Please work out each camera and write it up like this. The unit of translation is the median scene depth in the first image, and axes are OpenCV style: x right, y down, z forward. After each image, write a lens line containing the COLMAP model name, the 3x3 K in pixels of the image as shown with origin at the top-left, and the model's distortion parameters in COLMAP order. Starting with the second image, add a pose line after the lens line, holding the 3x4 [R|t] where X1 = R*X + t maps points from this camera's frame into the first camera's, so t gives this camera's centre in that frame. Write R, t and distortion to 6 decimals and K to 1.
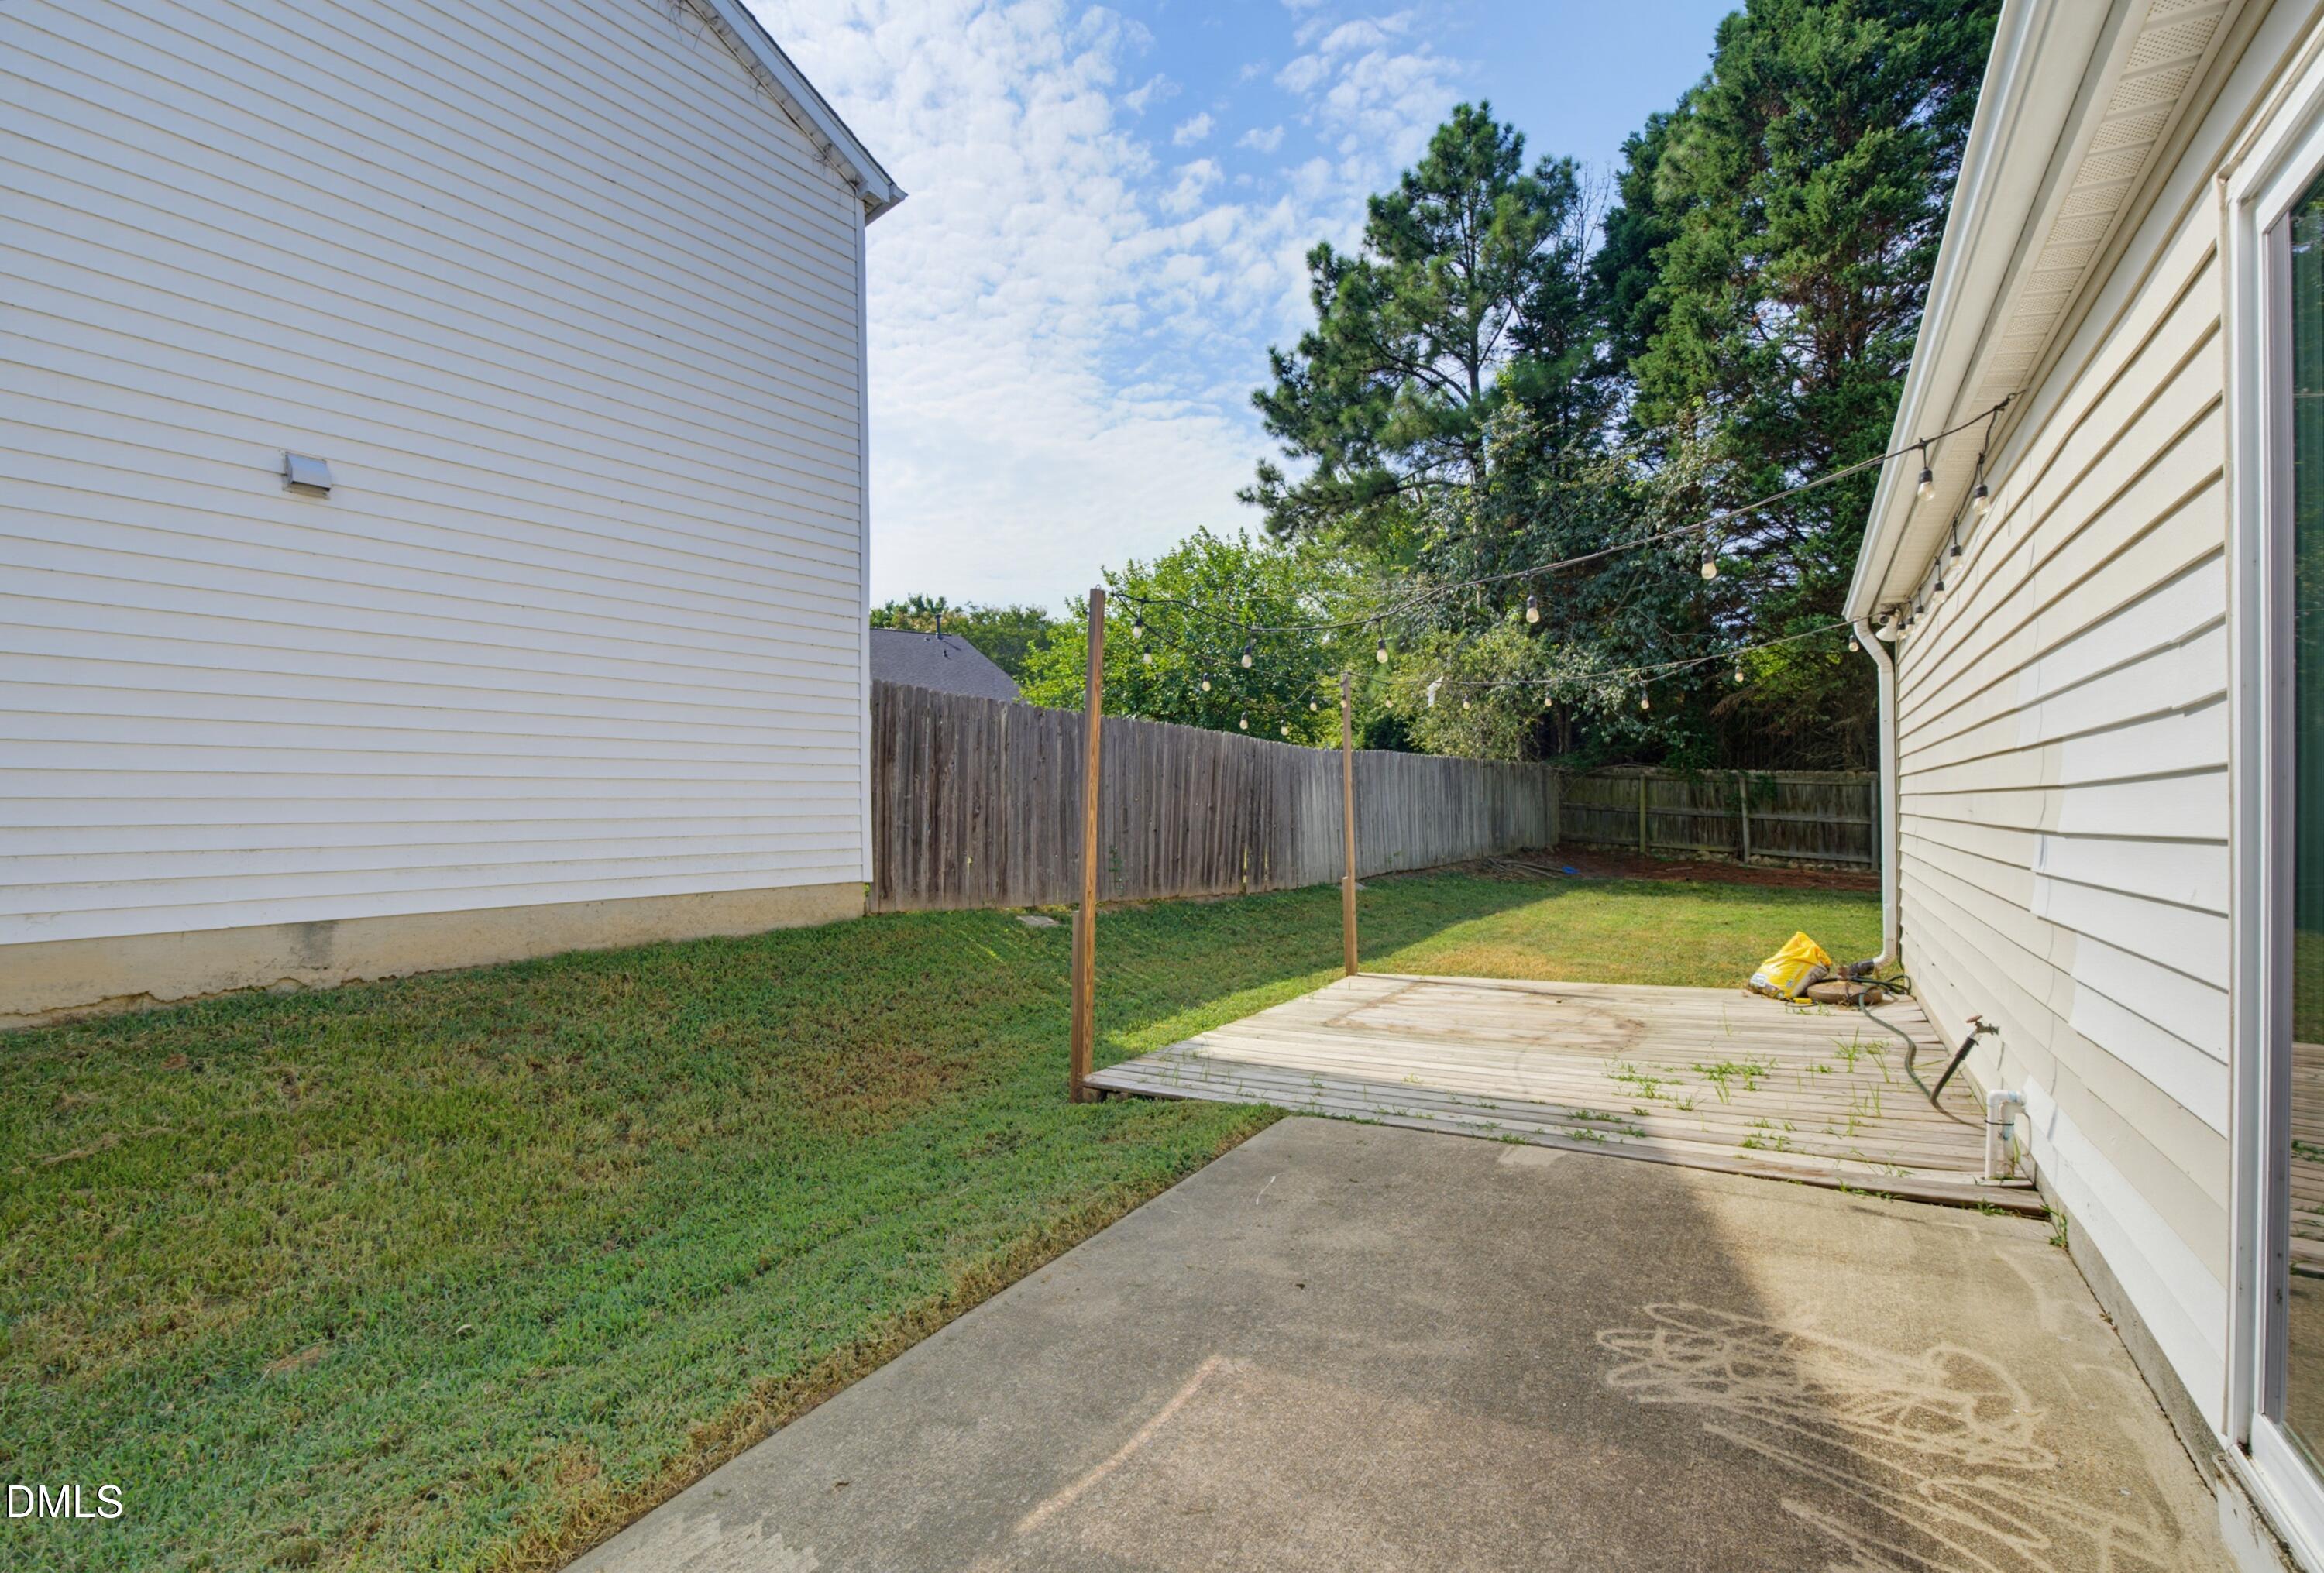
lens RADIAL K [[998.2, 0, 1161.0], [0, 998.2, 794.8], [0, 0, 1]] dist [0.002028, 0.015811]
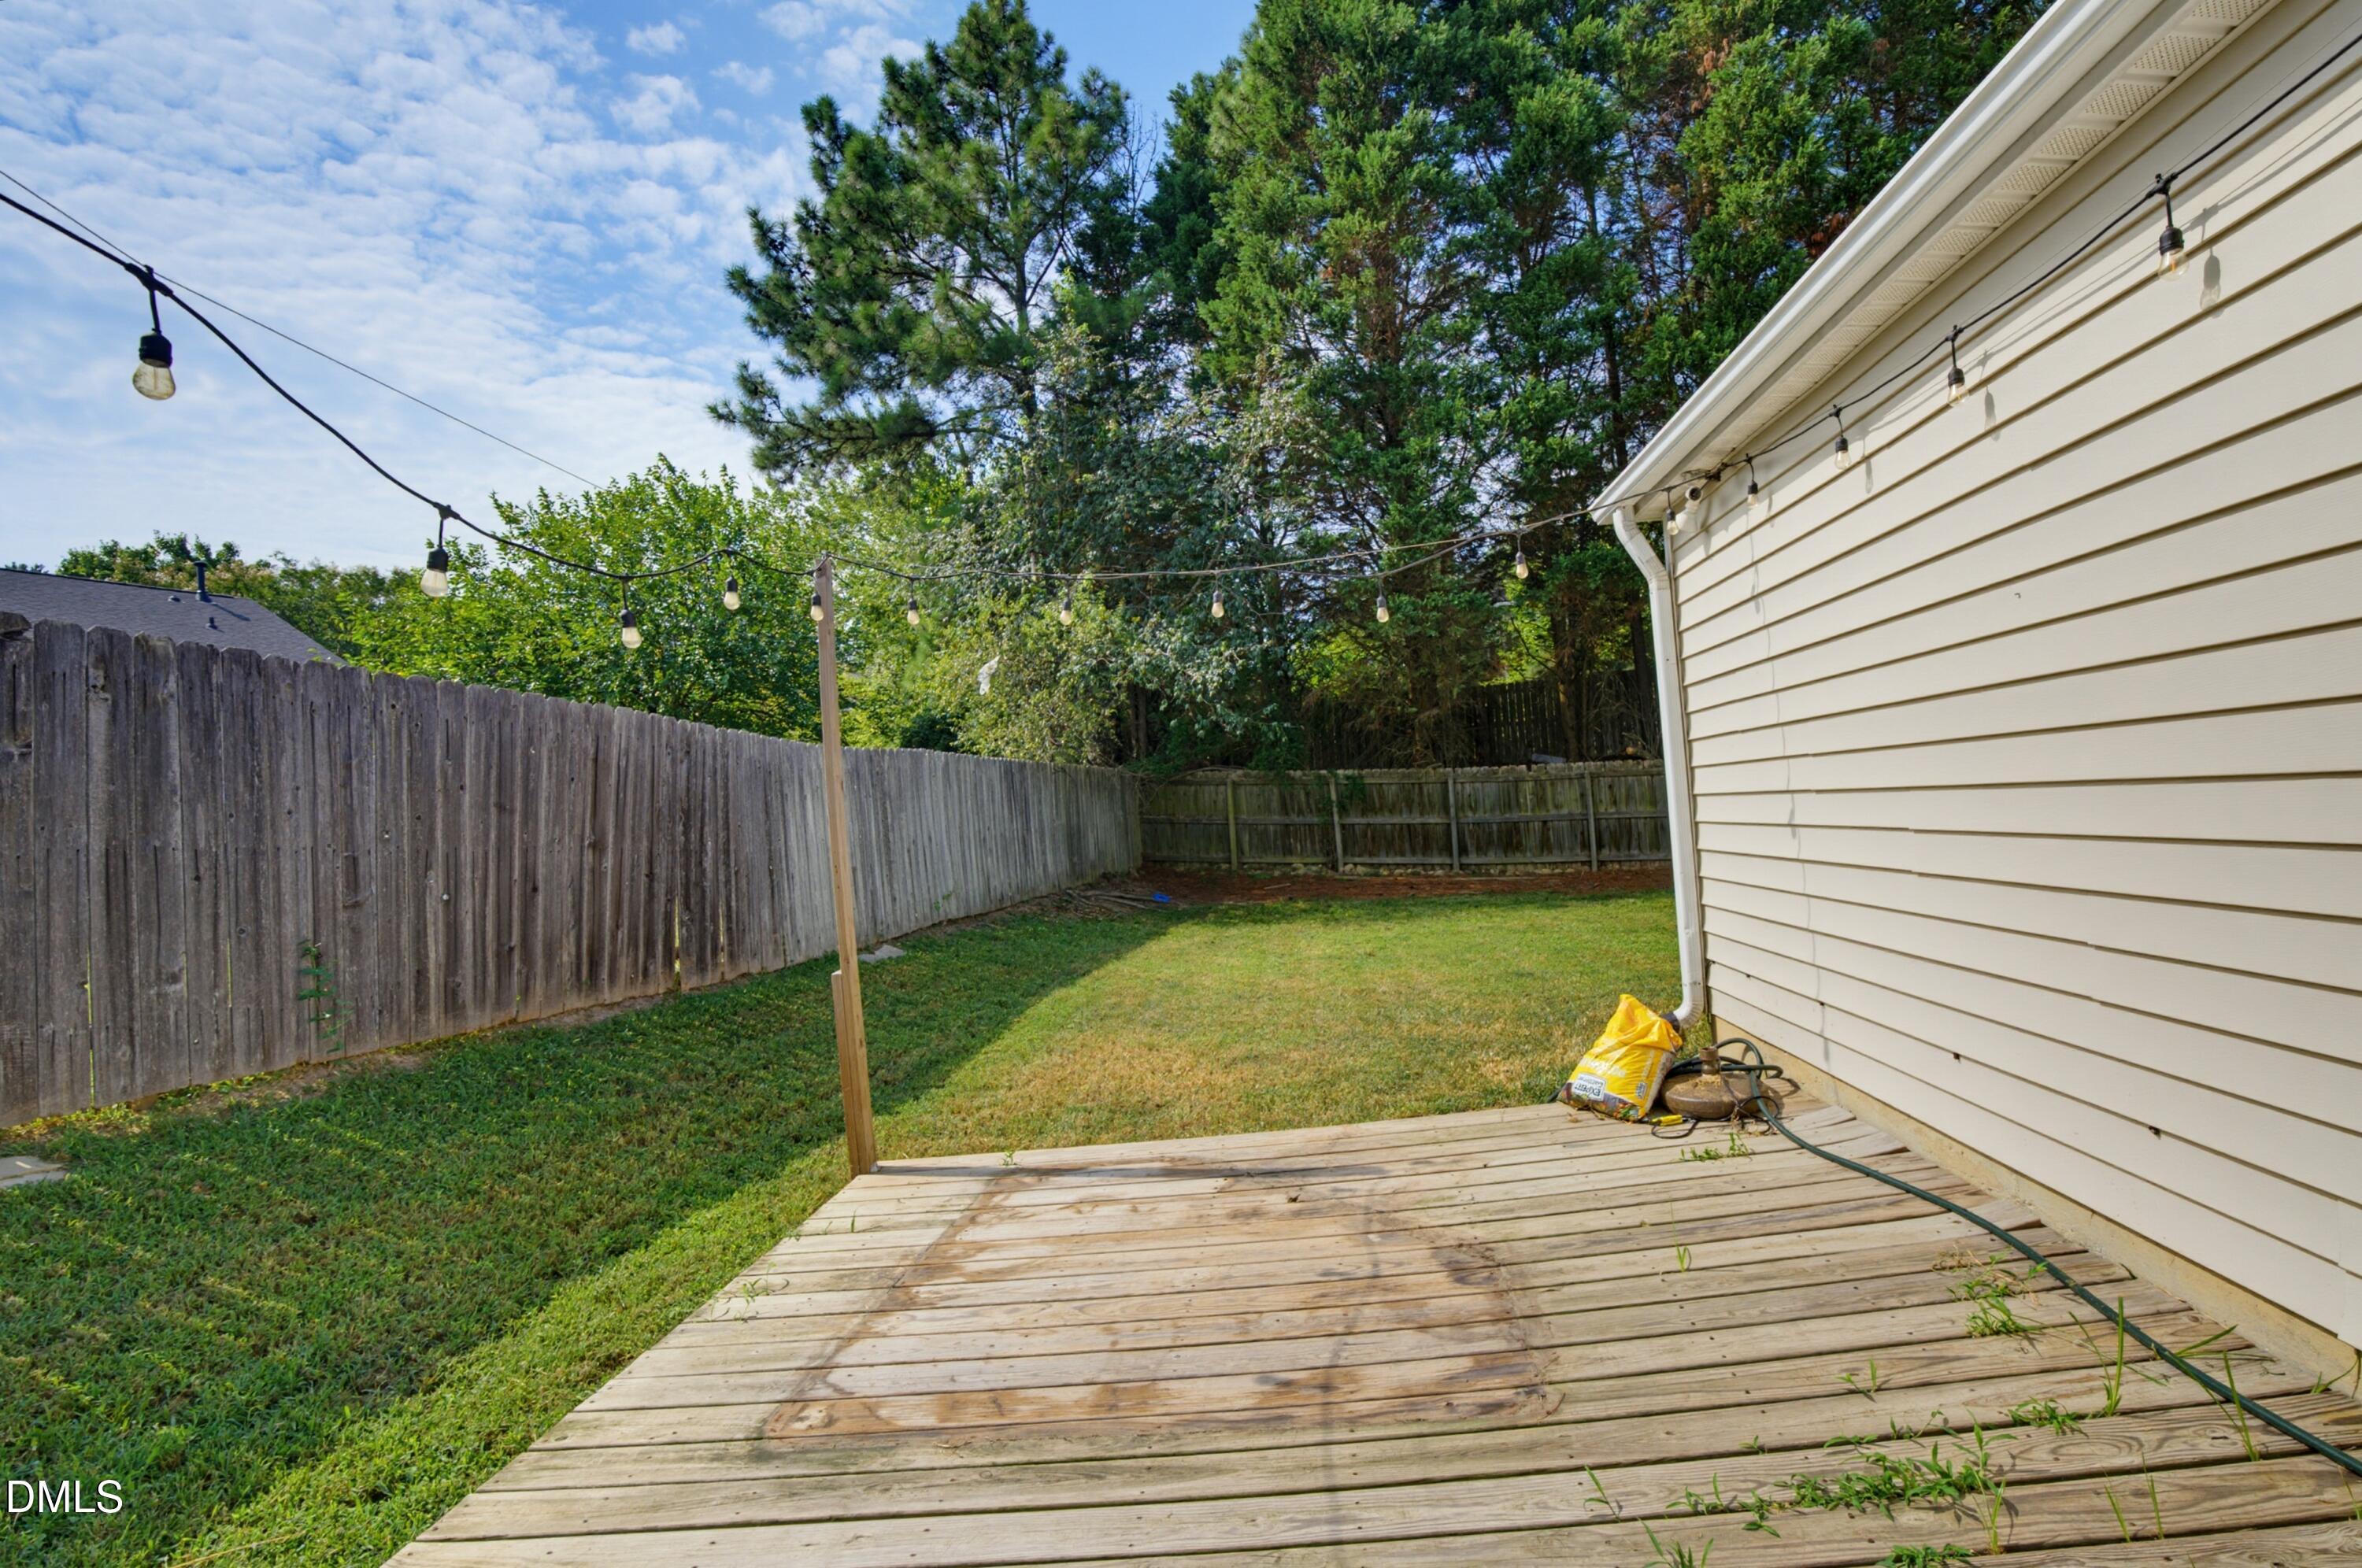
lens RADIAL K [[1043.6, 0, 1231.1], [0, 1043.6, 762.0], [0, 0, 1]] dist [-0.001746, -0.000041]
pose [[0.876702, -0.017779, 0.480705, 0.050976], [0.044138, 0.998074, -0.043586, 0.004764], [-0.479004, 0.059429, 0.875799, 0.221489]]
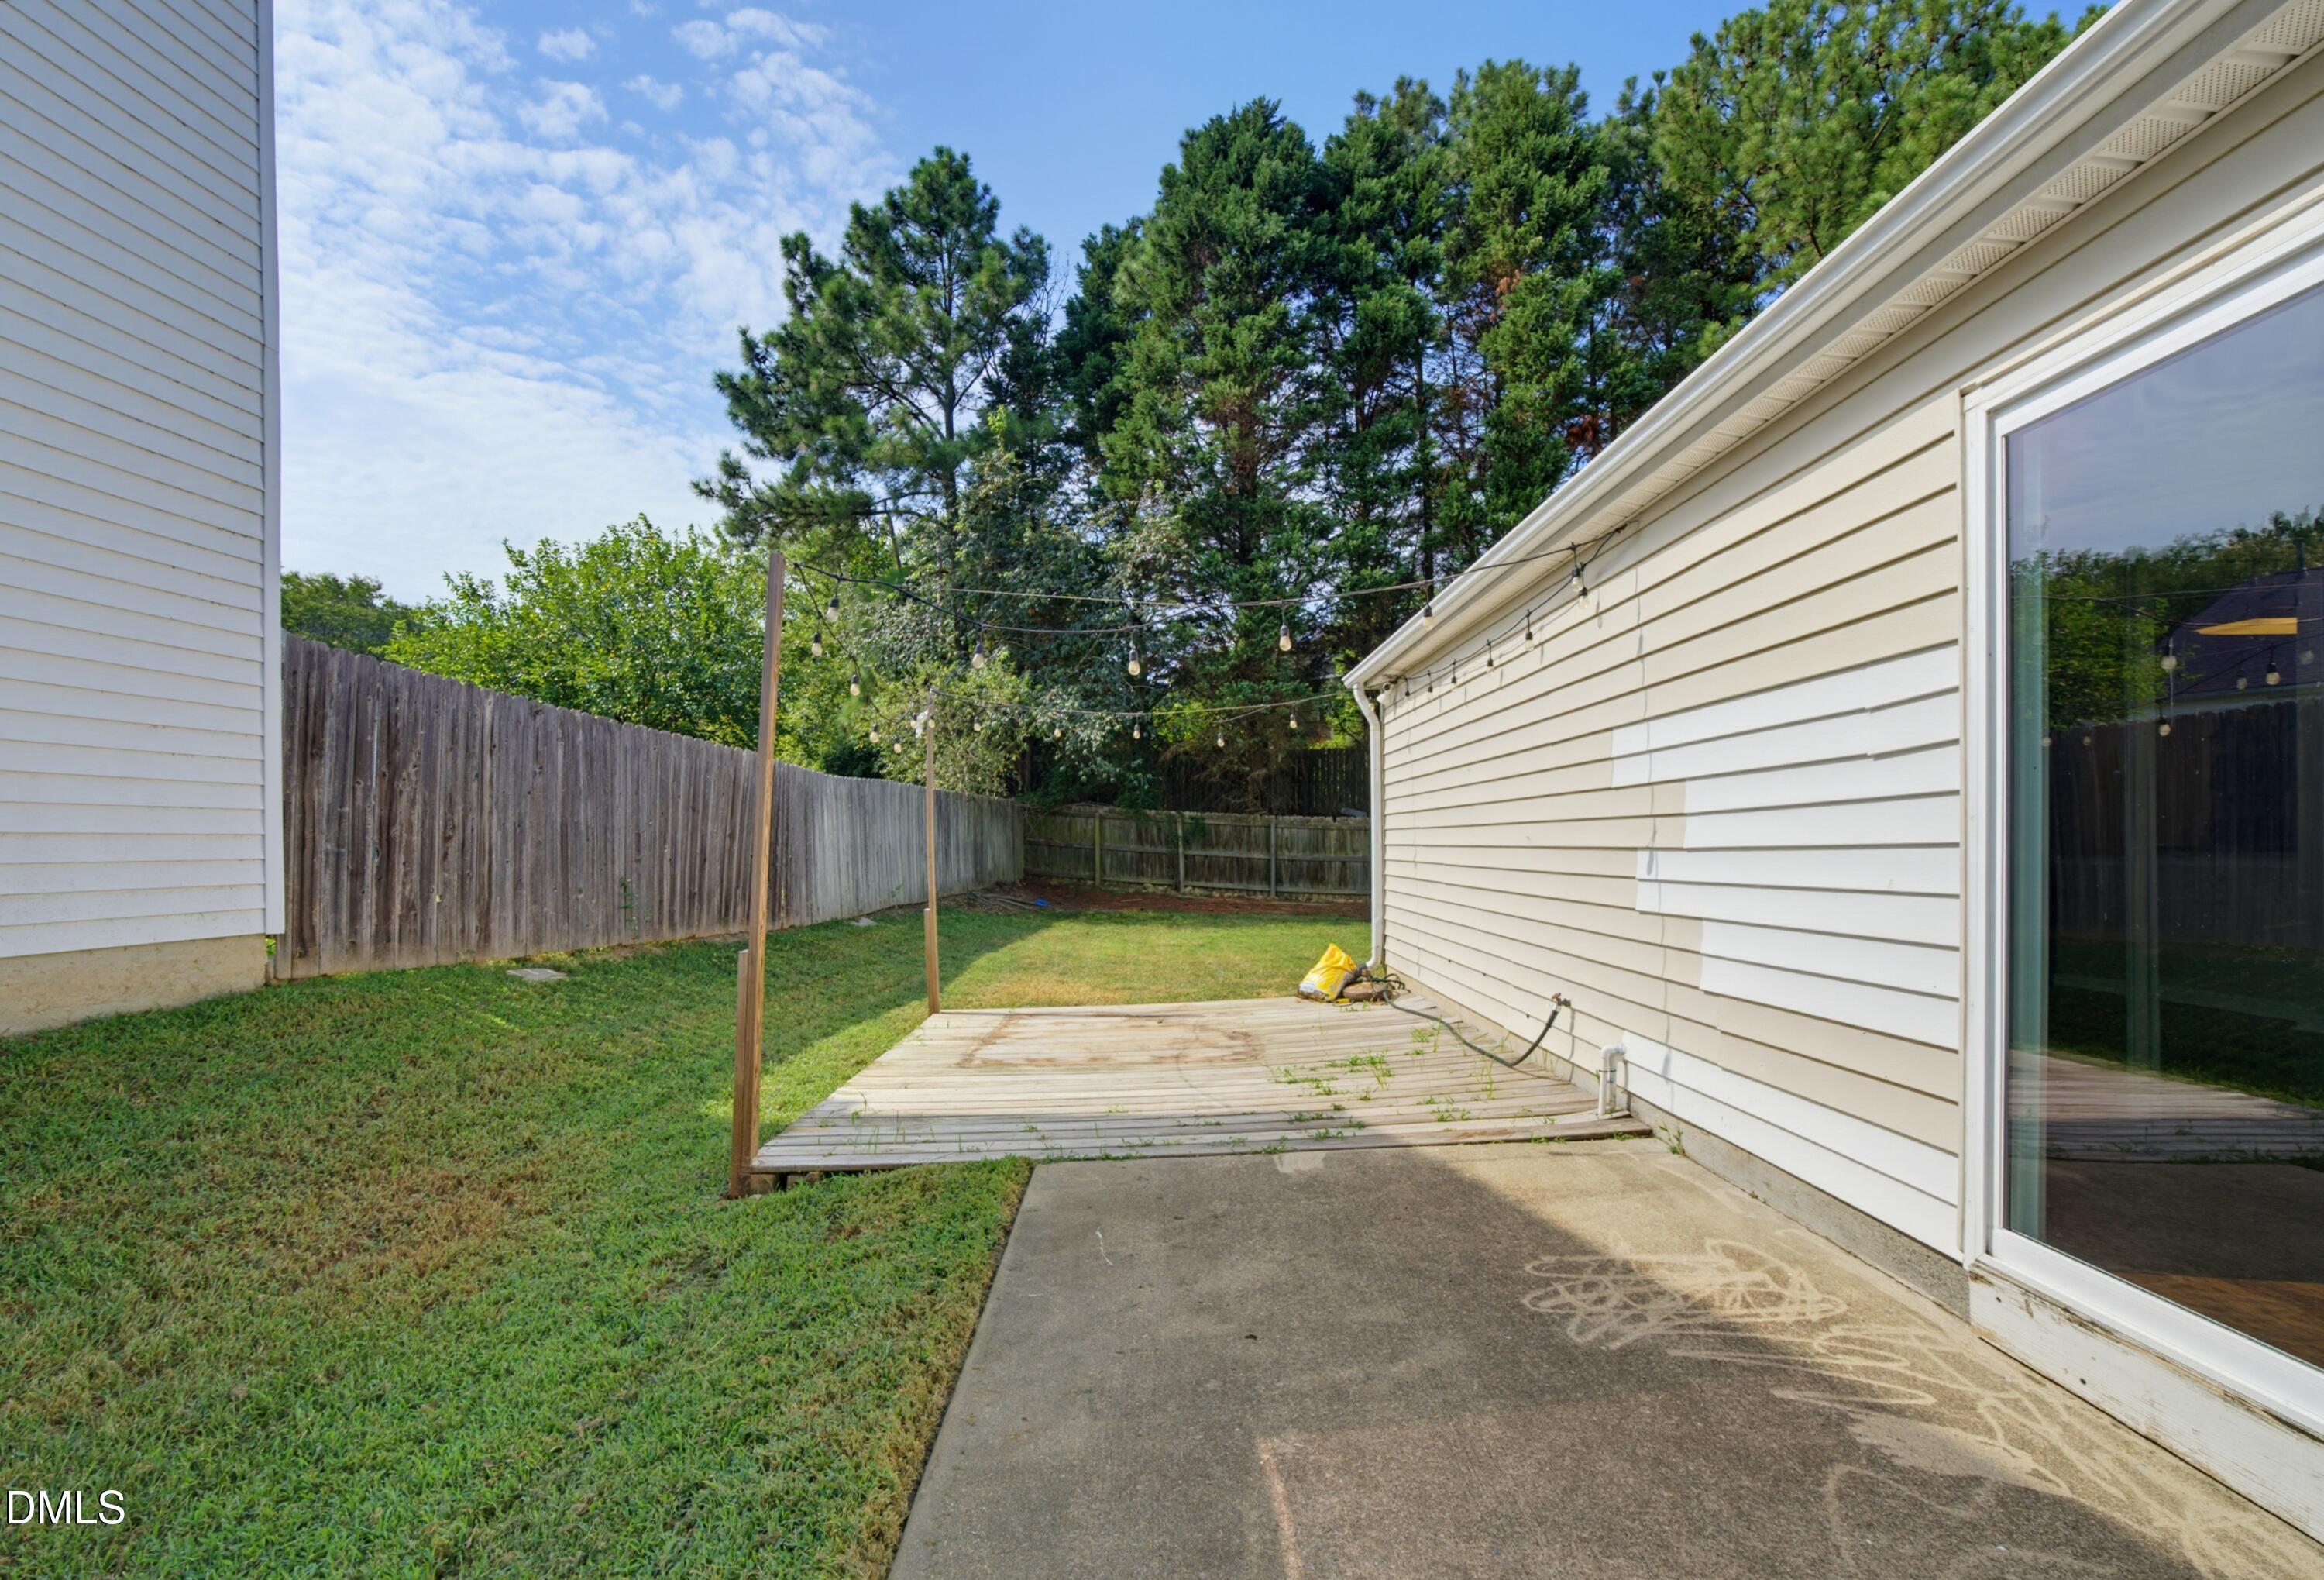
lens RADIAL K [[1003.6, 0, 1164.7], [0, 1003.6, 842.8], [0, 0, 1]] dist [-0.053762, 0.056667]
pose [[0.833089, 0.010737, 0.553035, -0.072561], [-0.015768, 0.999866, 0.004341, 0.005996], [-0.552915, -0.012337, 0.833146, 0.048028]]
